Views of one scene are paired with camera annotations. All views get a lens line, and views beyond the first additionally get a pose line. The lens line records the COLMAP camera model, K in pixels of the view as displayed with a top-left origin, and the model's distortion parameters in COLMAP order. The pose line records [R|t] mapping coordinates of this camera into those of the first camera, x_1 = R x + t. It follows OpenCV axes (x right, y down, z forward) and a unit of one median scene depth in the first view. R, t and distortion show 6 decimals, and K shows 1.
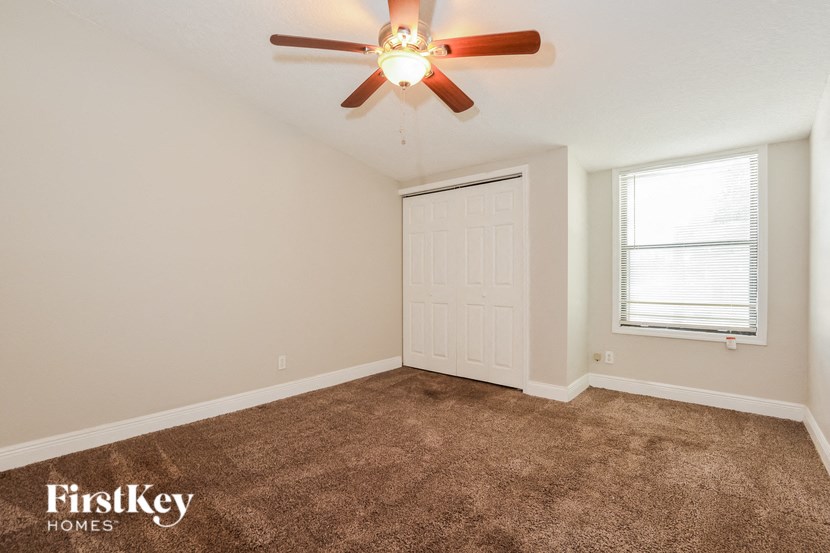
lens RADIAL K [[376.8, 0, 415.0], [0, 376.8, 276.5], [0, 0, 1]] dist [0.001170, 0.000065]
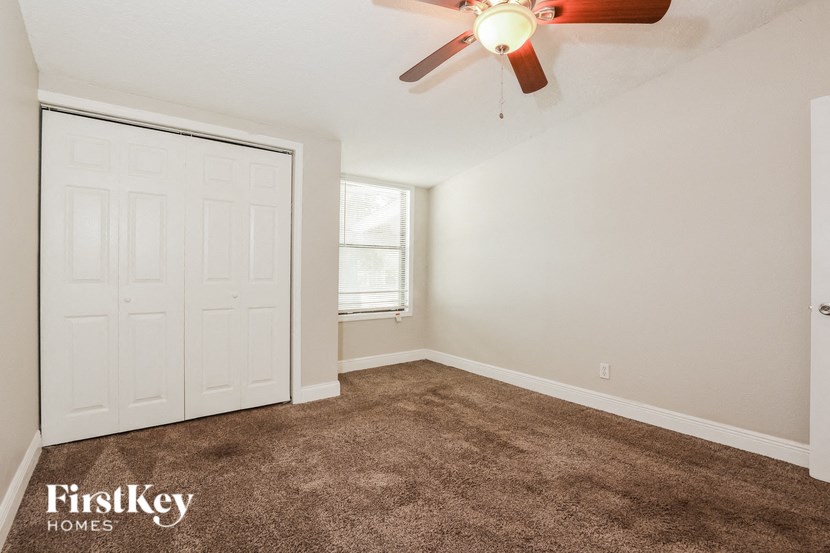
lens RADIAL K [[376.8, 0, 415.0], [0, 376.8, 276.5], [0, 0, 1]] dist [0.001170, 0.000065]
pose [[0.262256, -0.011415, 0.964931, -0.533744], [-0.008853, 0.999859, 0.014234, -0.001543], [-0.964958, -0.012275, 0.262118, 0.560445]]
